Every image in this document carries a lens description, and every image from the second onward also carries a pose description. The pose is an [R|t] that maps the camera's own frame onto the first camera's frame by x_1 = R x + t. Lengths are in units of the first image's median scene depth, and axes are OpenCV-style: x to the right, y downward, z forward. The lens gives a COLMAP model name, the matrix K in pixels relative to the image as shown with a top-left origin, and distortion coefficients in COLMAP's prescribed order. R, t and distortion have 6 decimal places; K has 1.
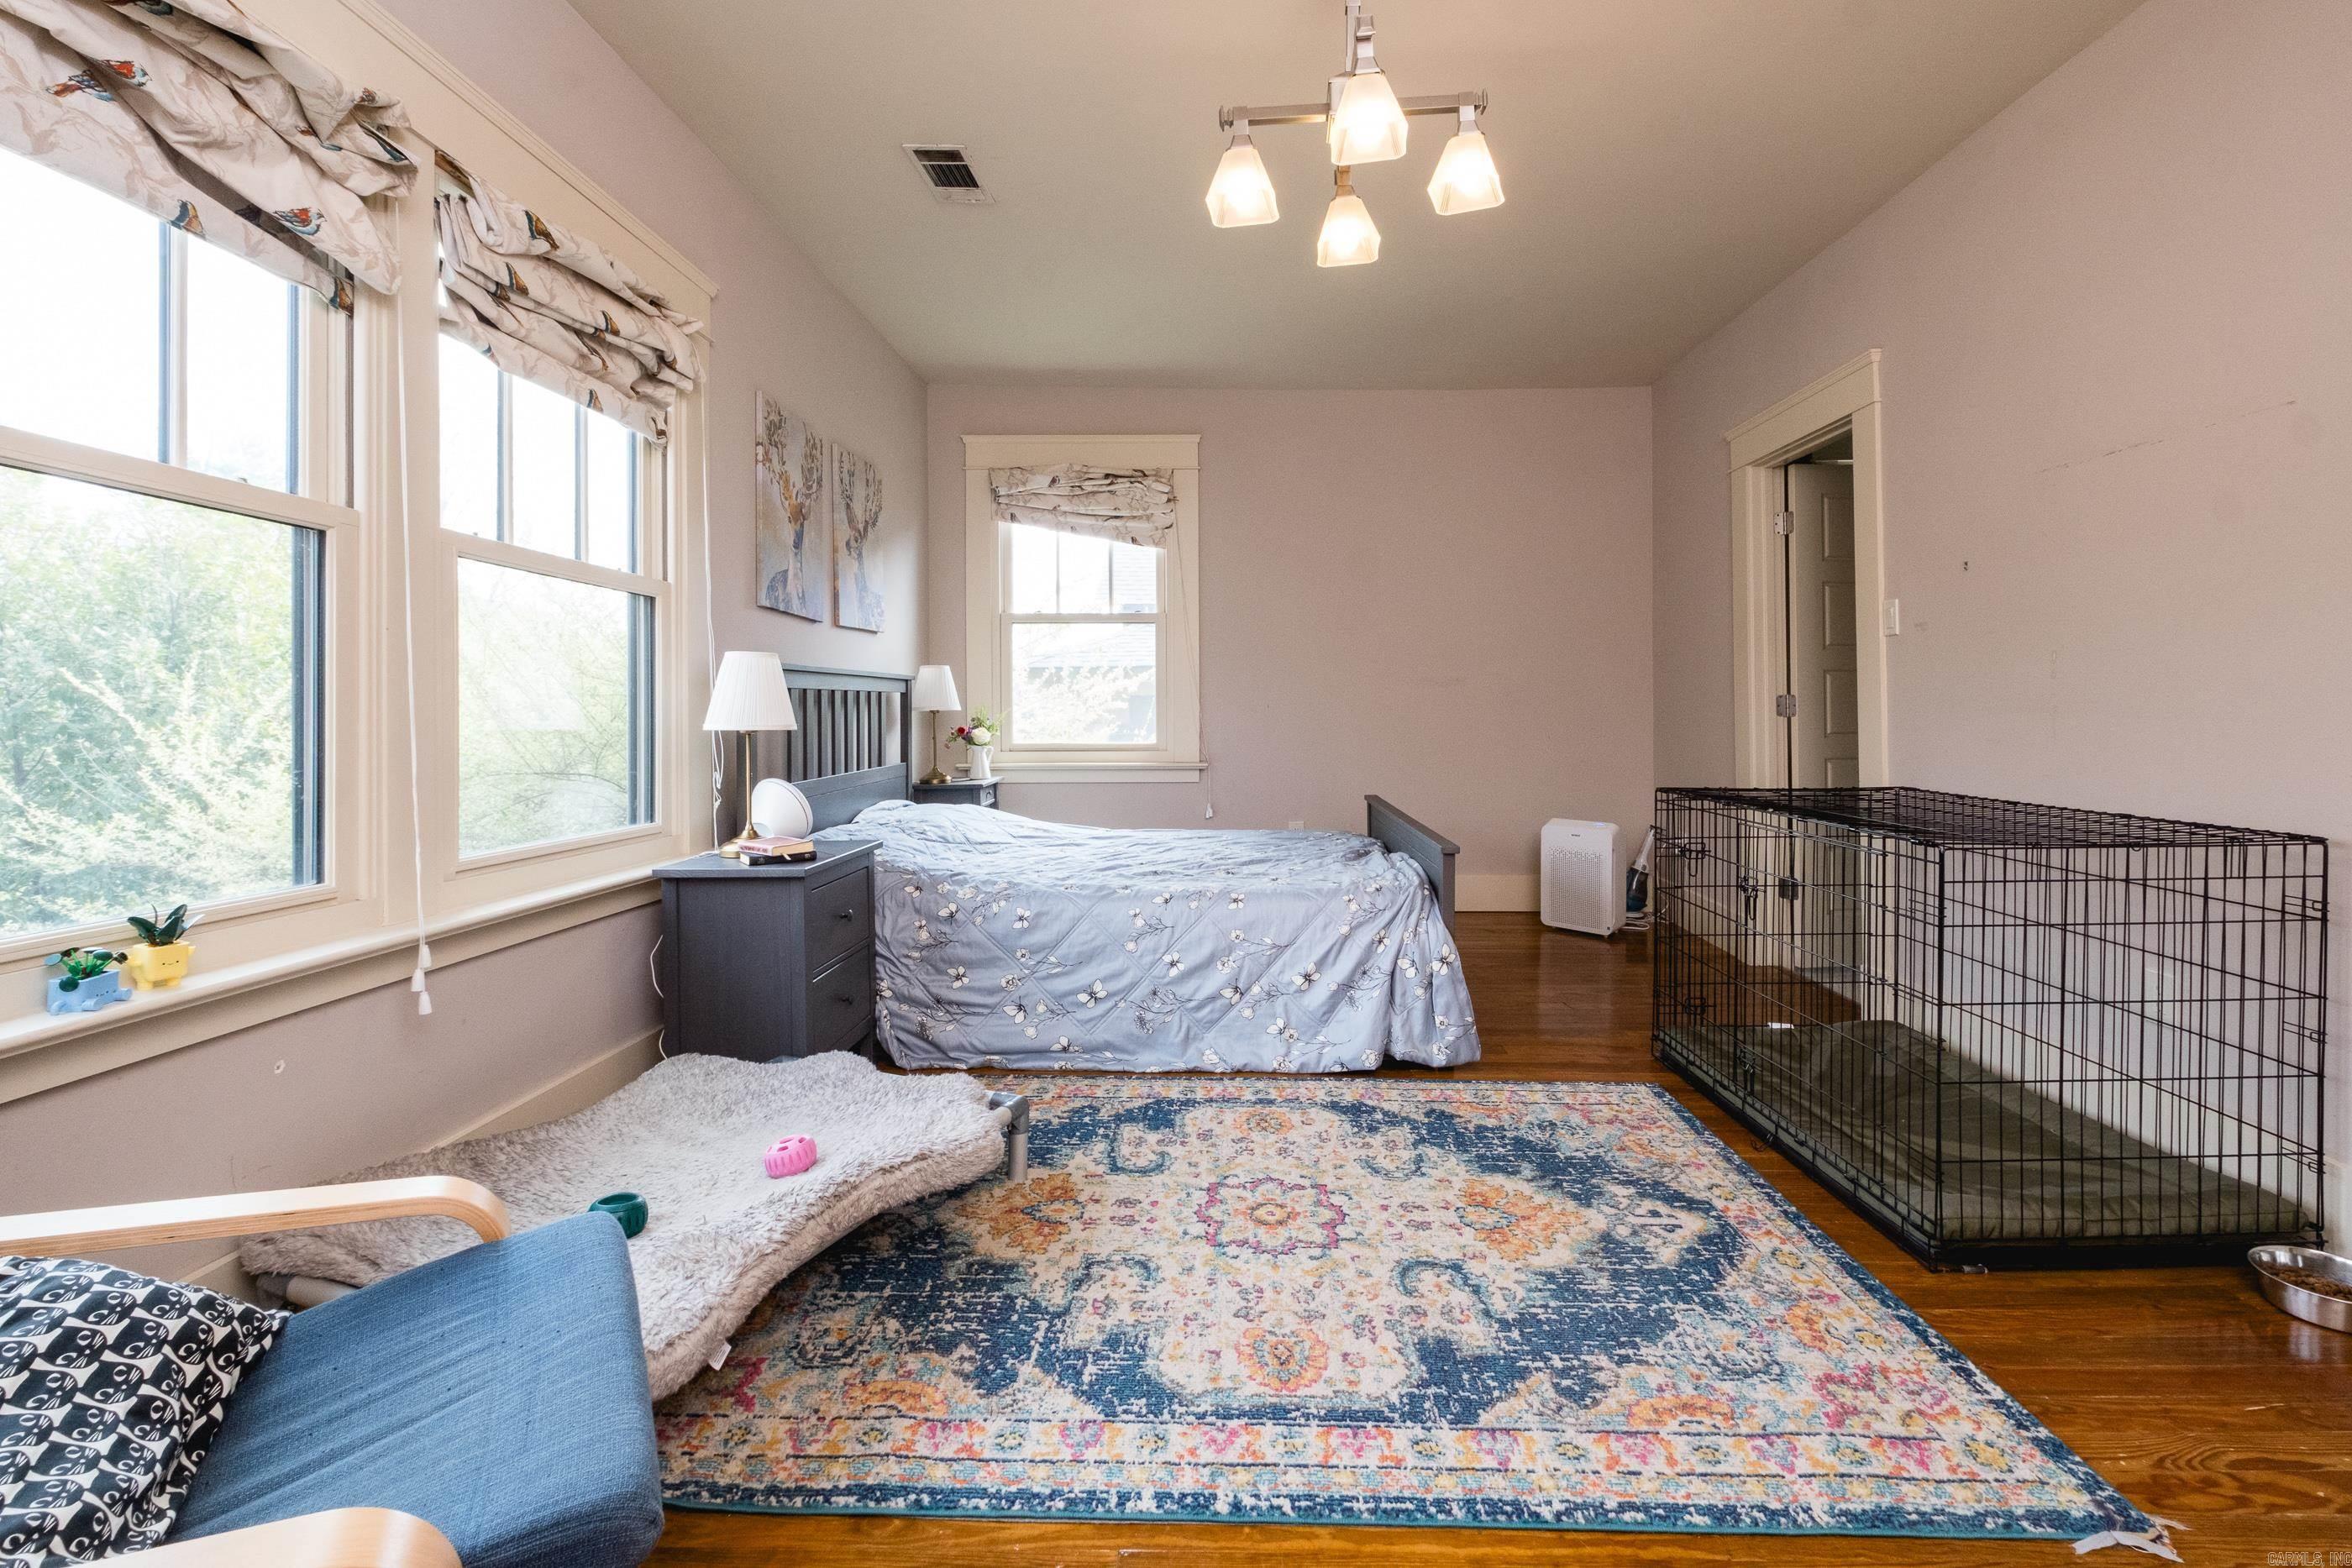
lens RADIAL K [[1030.1, 0, 1212.9], [0, 1030.1, 722.0], [0, 0, 1]] dist [0.005637, -0.005217]
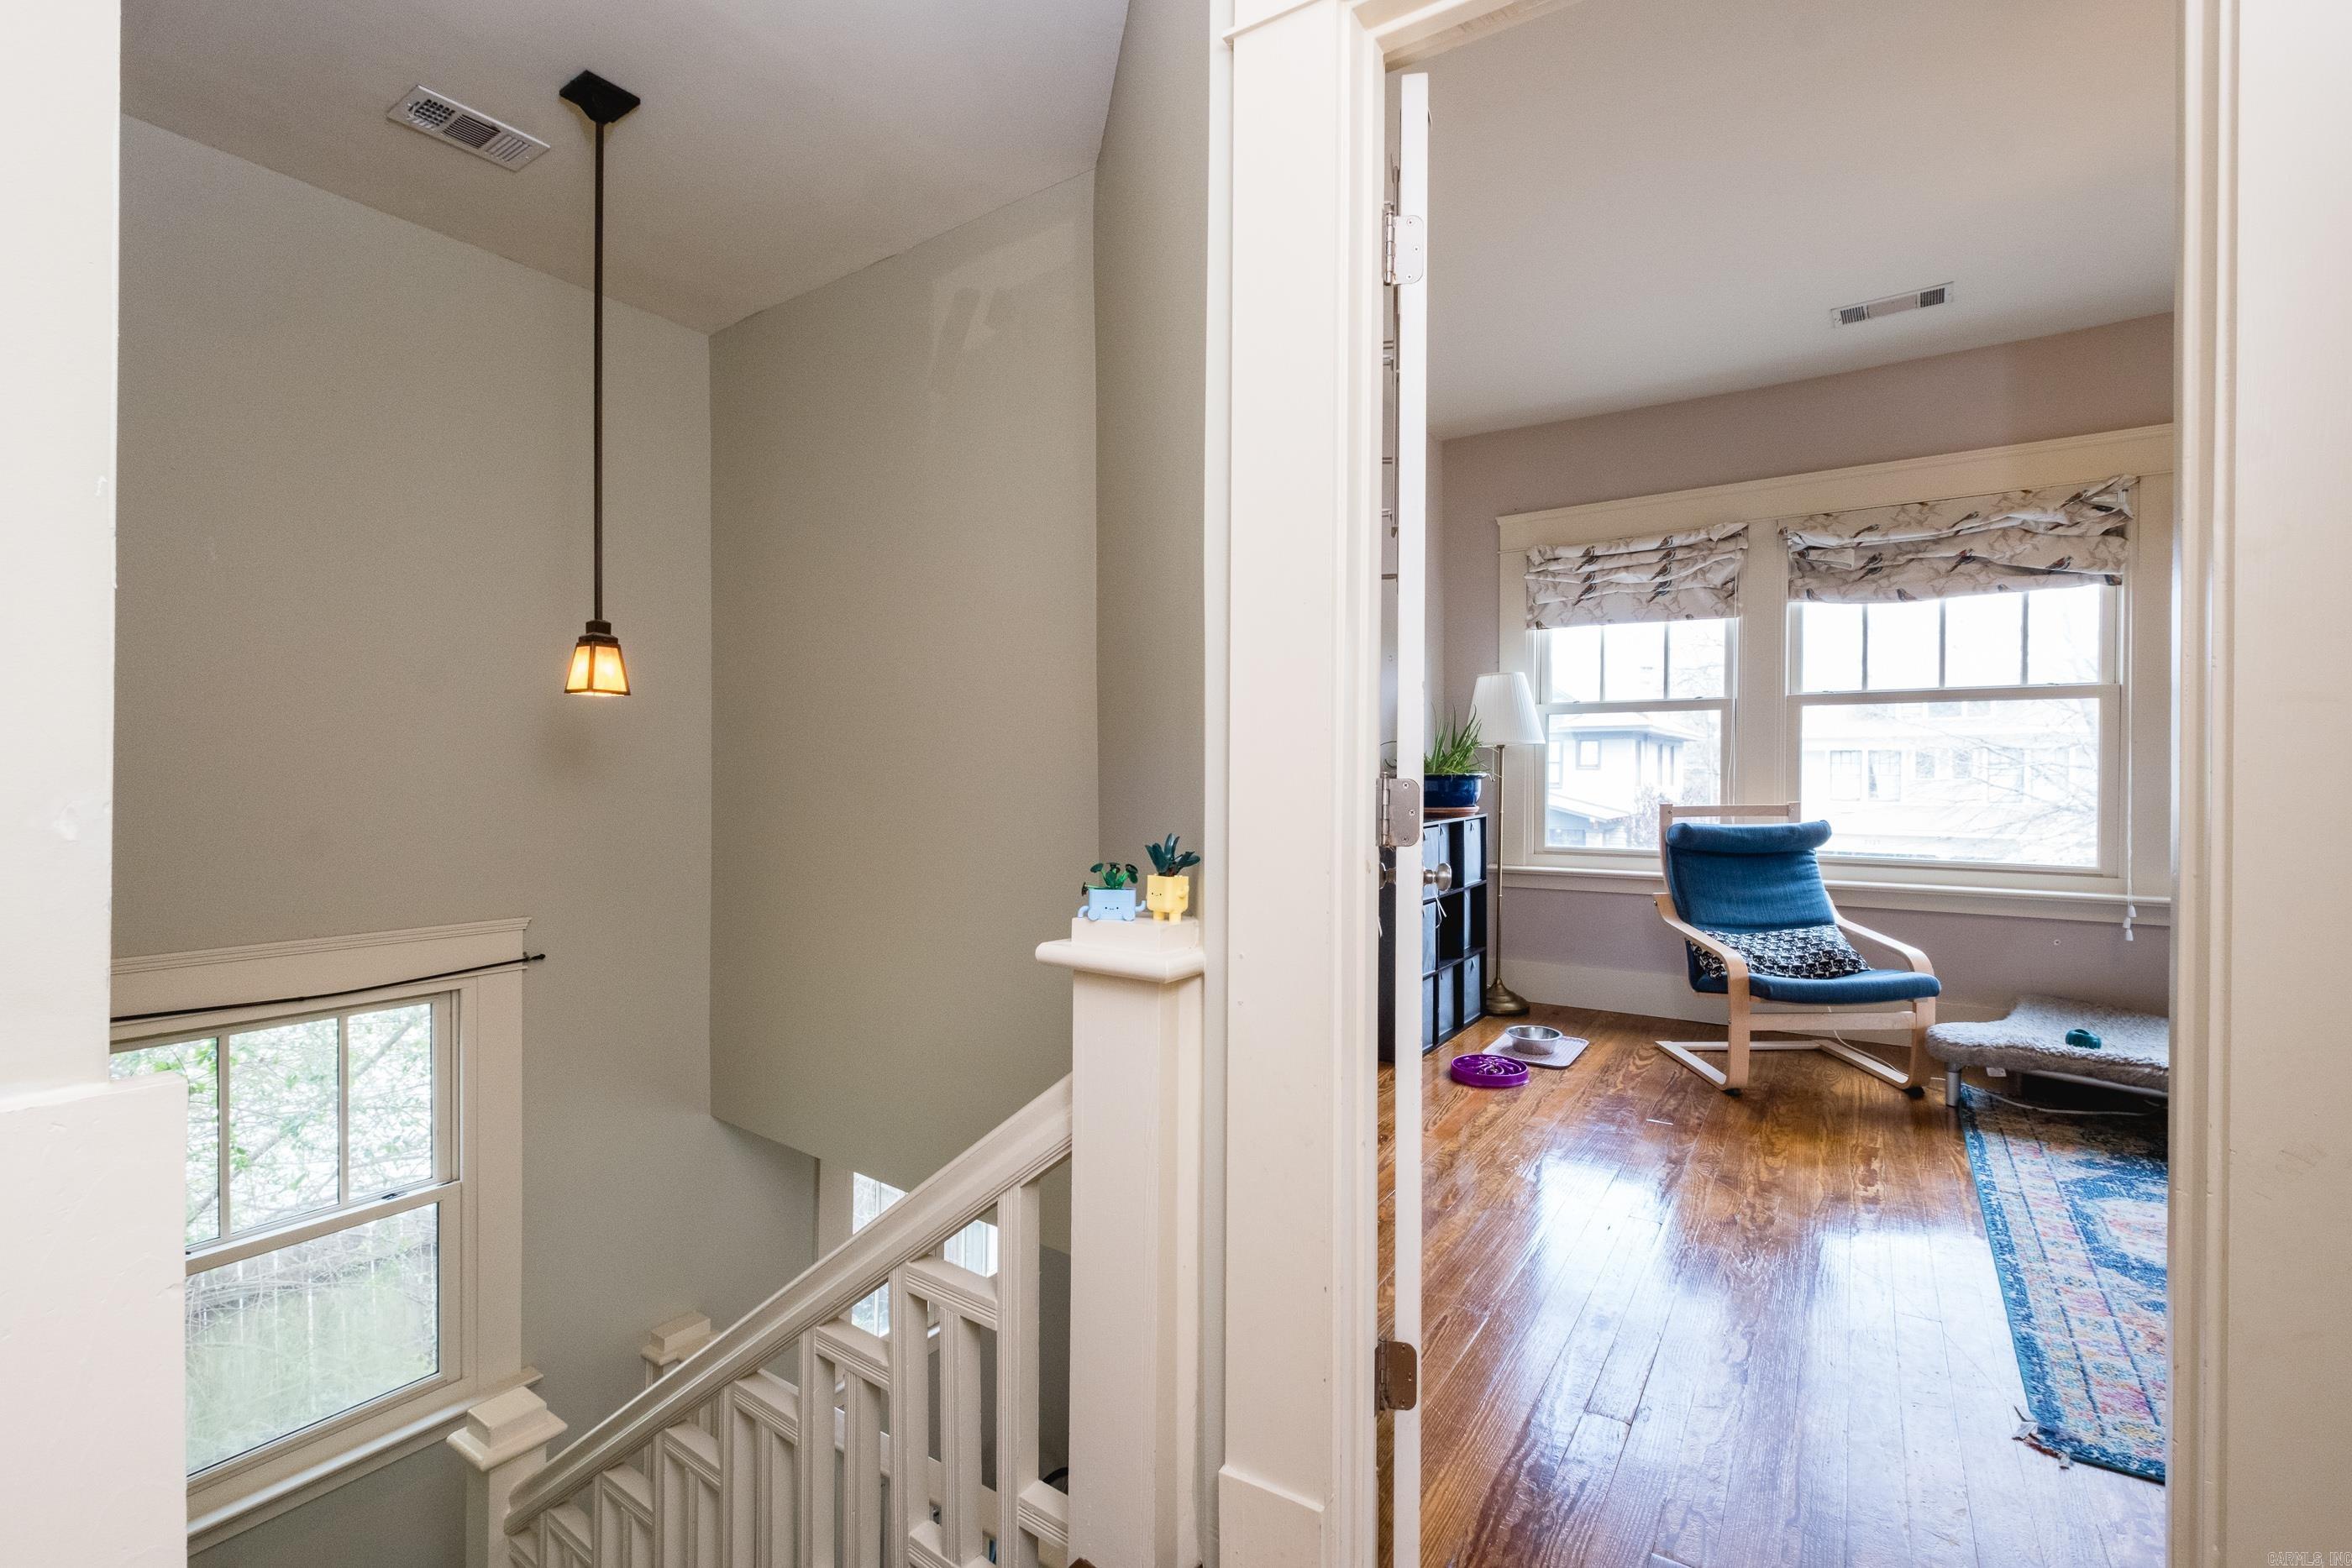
lens RADIAL K [[1030.1, 0, 1164.3], [0, 1030.1, 785.3], [0, 0, 1]] dist [0.005637, -0.005217]
pose [[-0.552374, 0.016717, -0.833429, 2.101041], [0.003387, 0.999836, 0.017809, -0.057535], [0.833589, 0.007015, -0.552340, 0.632232]]
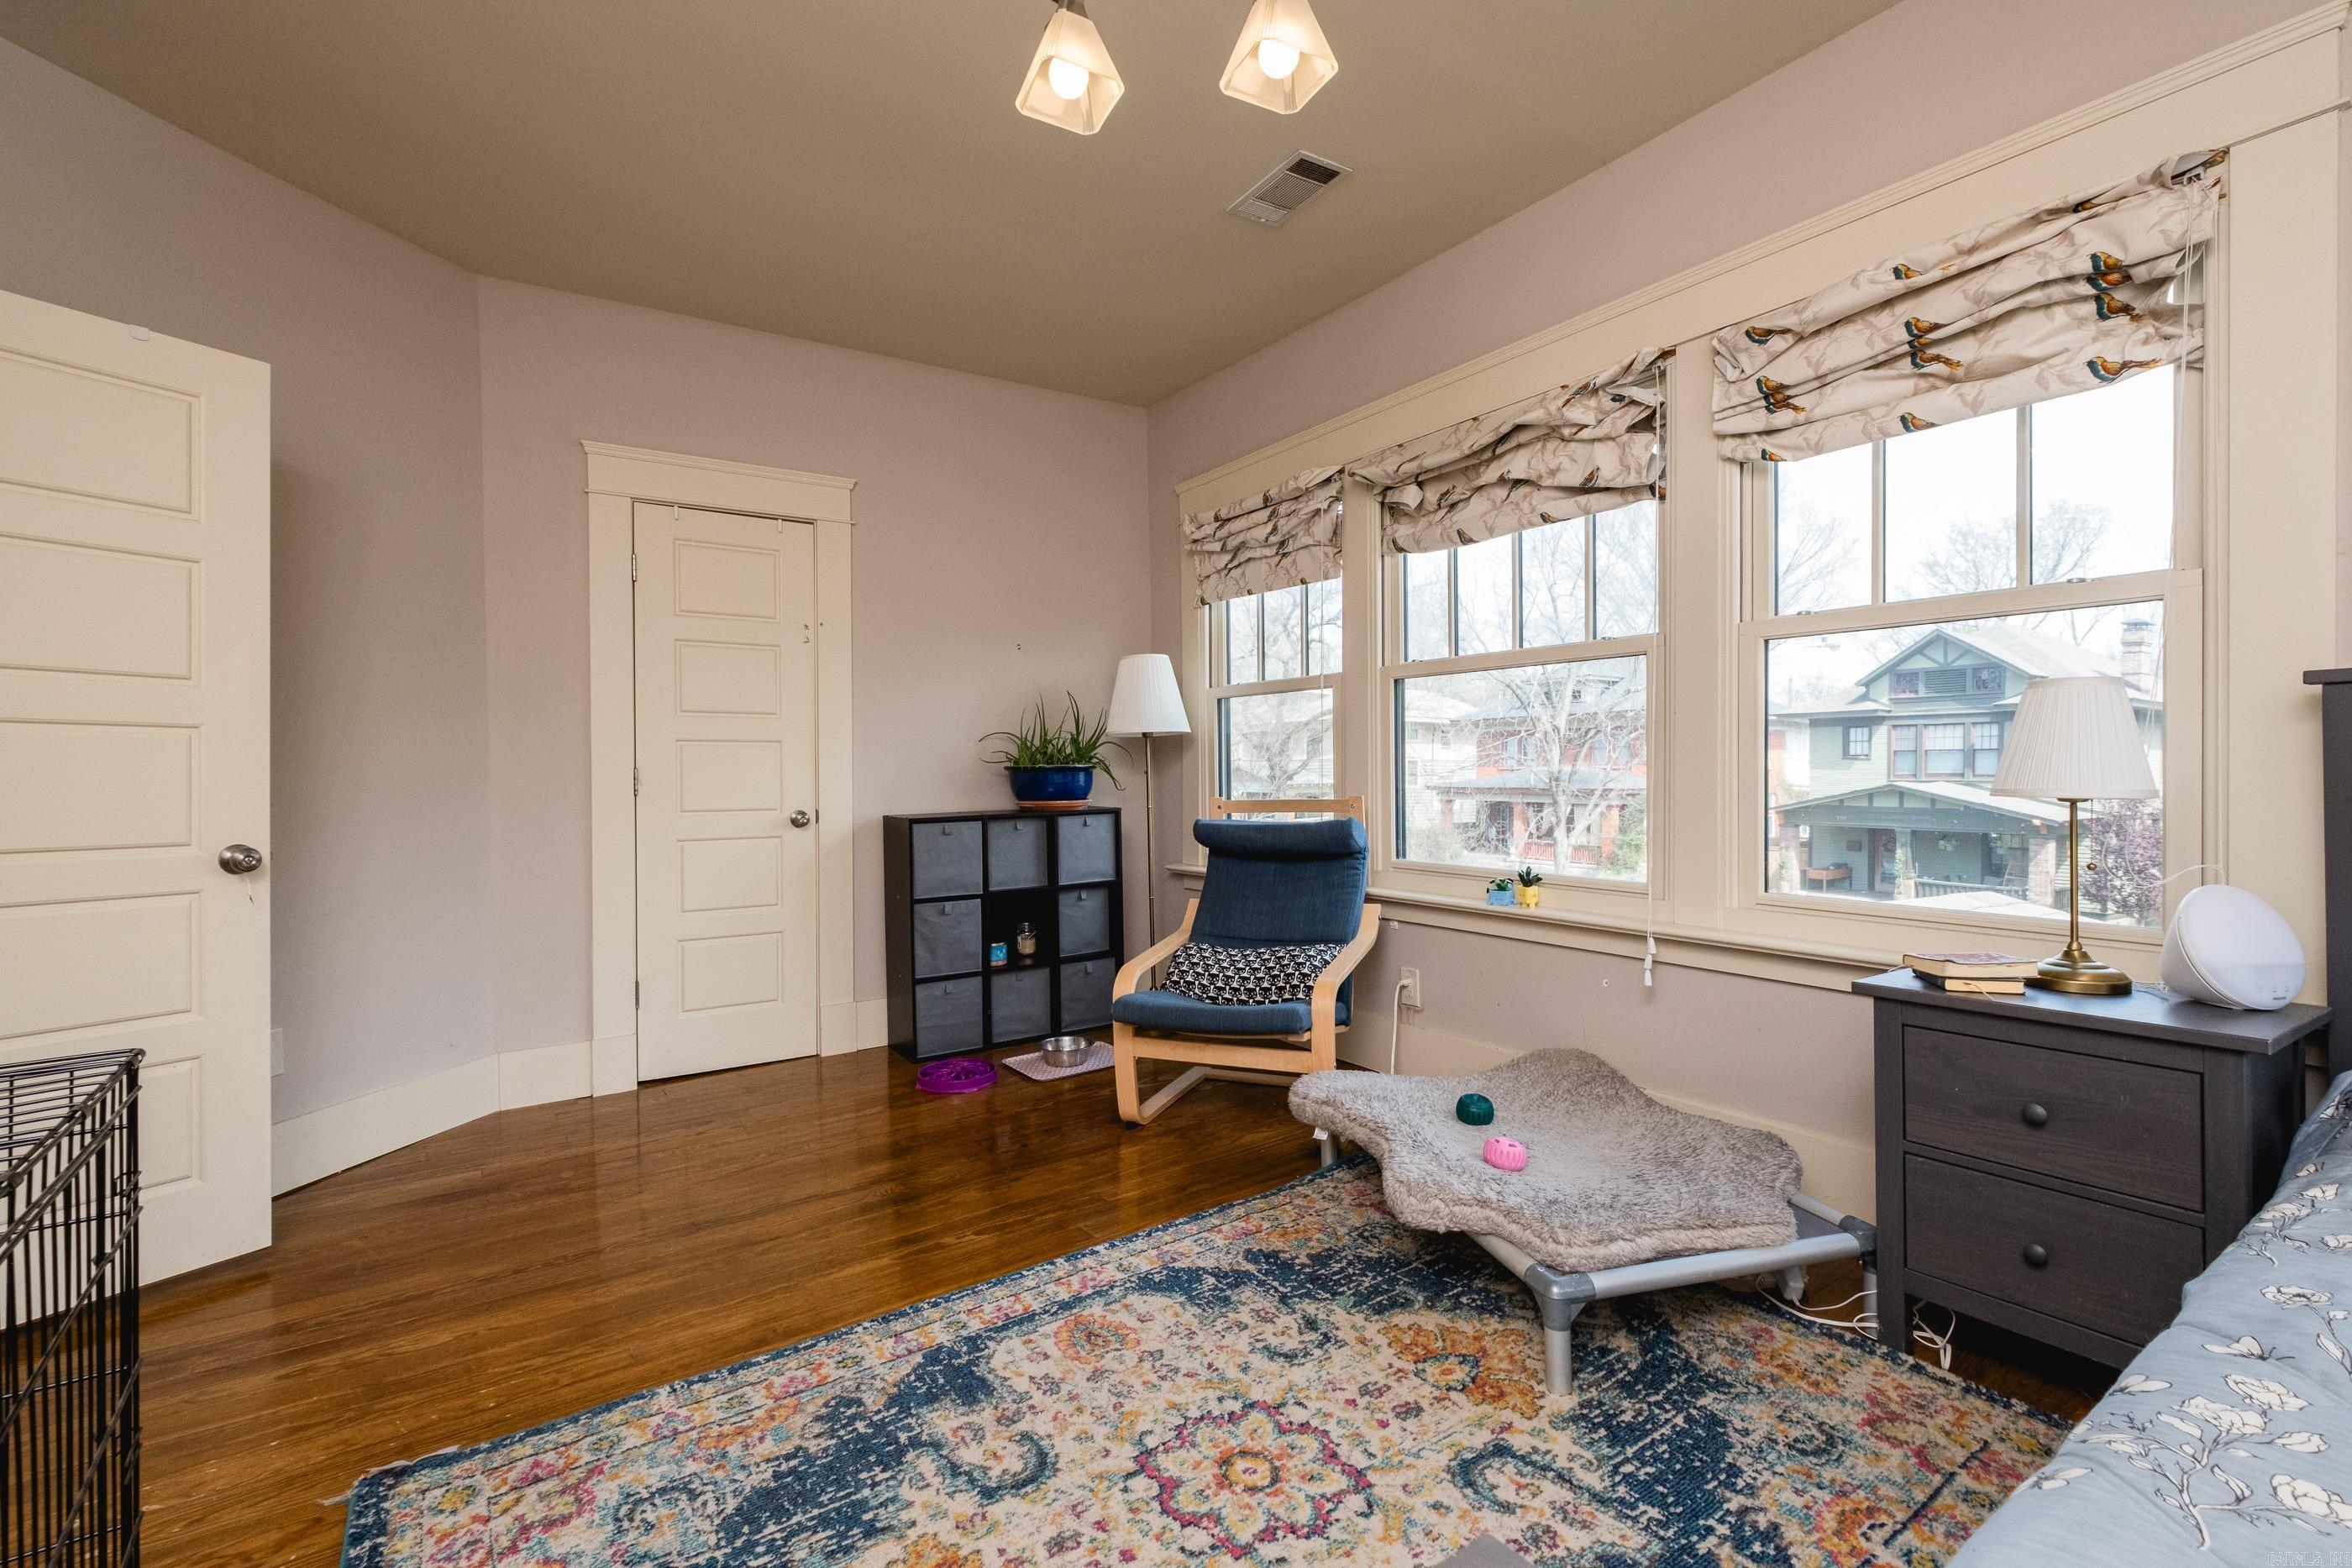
lens RADIAL K [[1030.1, 0, 1163.4], [0, 1030.1, 775.4], [0, 0, 1]] dist [0.005637, -0.005217]
pose [[-0.819183, 0.012017, -0.573406, 0.670083], [0.008305, 0.999924, 0.009090, -0.027517], [0.573472, 0.002685, -0.819221, 2.020245]]
